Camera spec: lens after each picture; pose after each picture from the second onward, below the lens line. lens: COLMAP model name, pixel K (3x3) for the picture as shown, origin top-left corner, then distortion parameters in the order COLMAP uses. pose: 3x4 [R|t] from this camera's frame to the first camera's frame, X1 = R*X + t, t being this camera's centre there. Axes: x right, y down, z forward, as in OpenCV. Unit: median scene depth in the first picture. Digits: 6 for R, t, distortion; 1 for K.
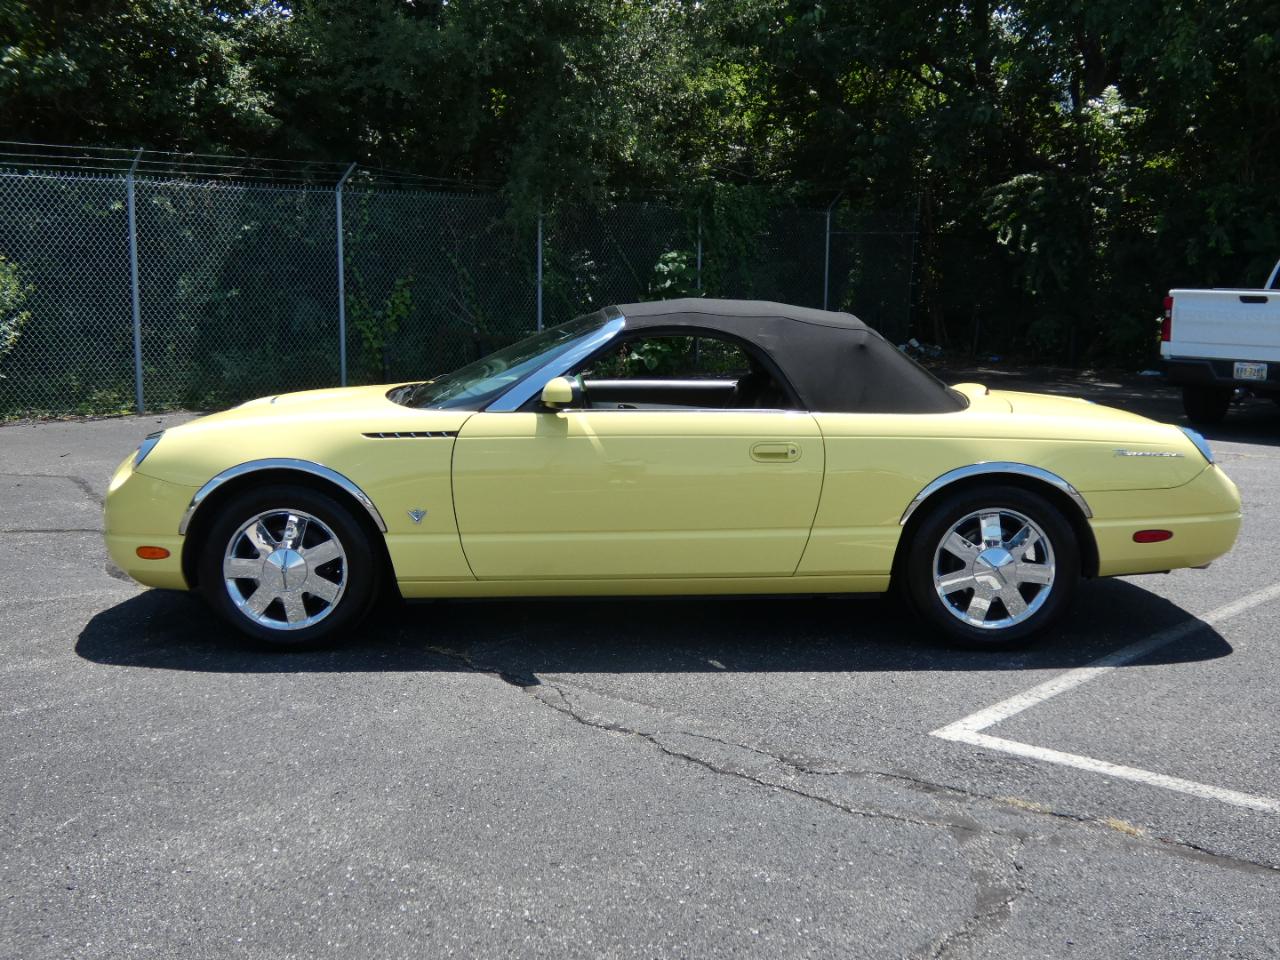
lens RADIAL K [[1508.2, 0, 653.8], [0, 1508.2, 479.5], [0, 0, 1]] dist [-0.001127, -0.003798]
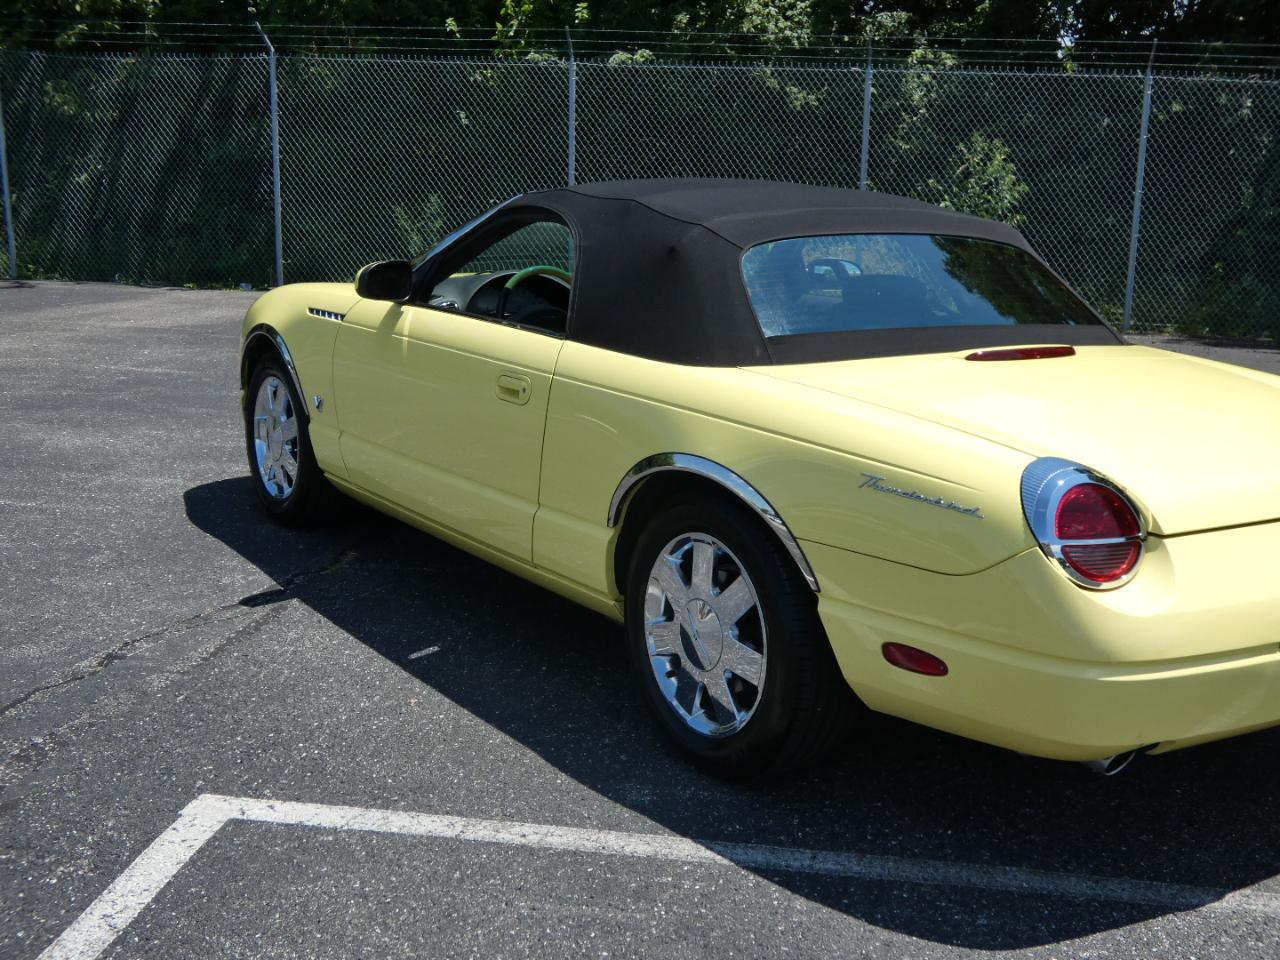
lens RADIAL K [[1492.8, 0, 651.1], [0, 1492.8, 478.5], [0, 0, 1]] dist [-0.011376, -0.003057]
pose [[0.548227, 0.185361, -0.815530, 0.682376], [-0.145679, 0.981387, 0.125128, -0.071759], [0.823544, 0.050207, 0.565026, 0.649005]]
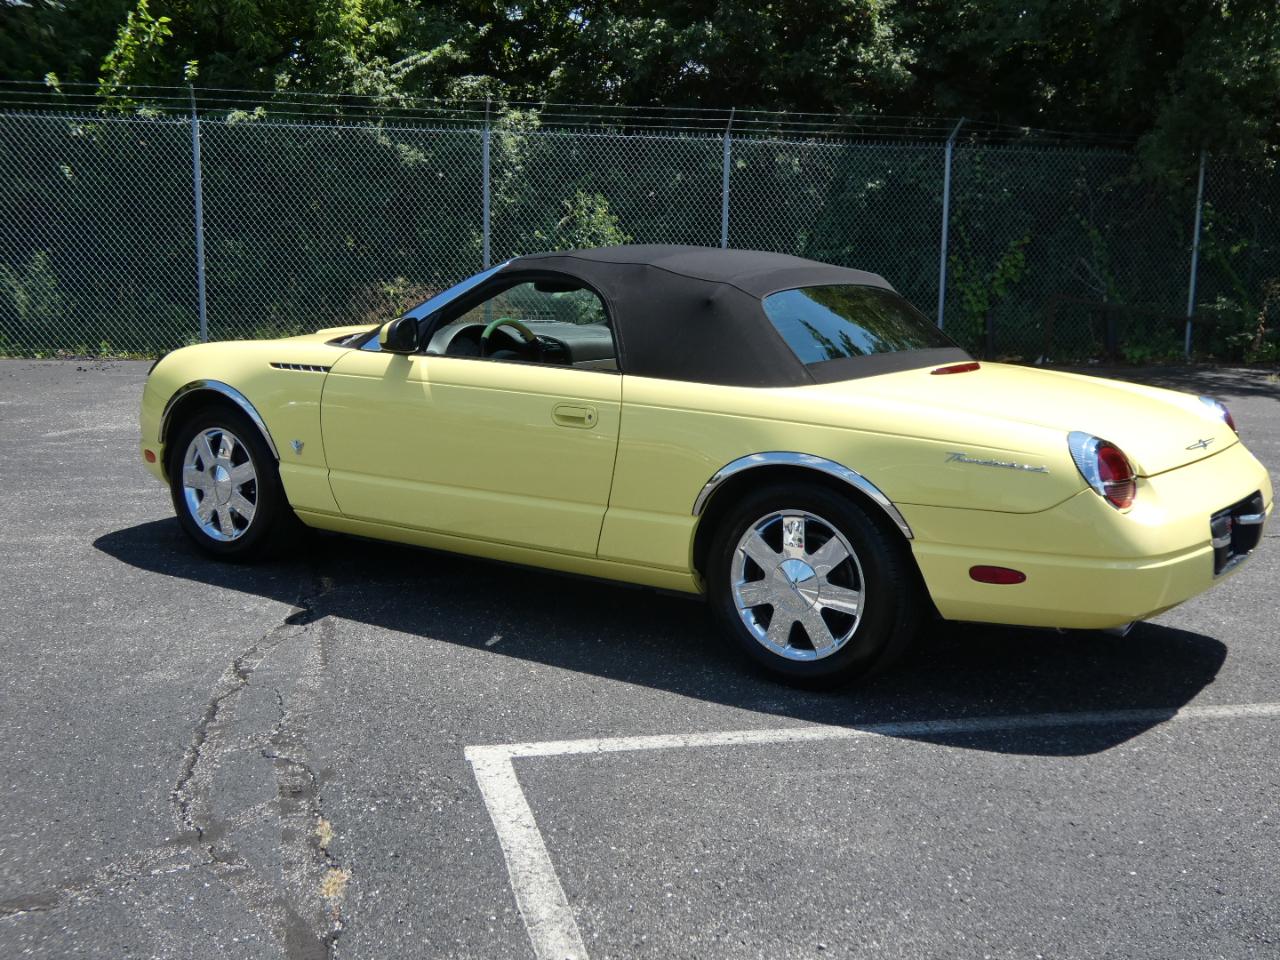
lens RADIAL K [[1499.4, 0, 656.0], [0, 1499.4, 480.9], [0, 0, 1]] dist [-0.002906, 0.012792]
pose [[0.809584, 0.112899, -0.576045, 0.618853], [-0.100352, 0.993503, 0.053681, -0.031374], [0.578363, 0.014348, 0.815653, 0.305938]]
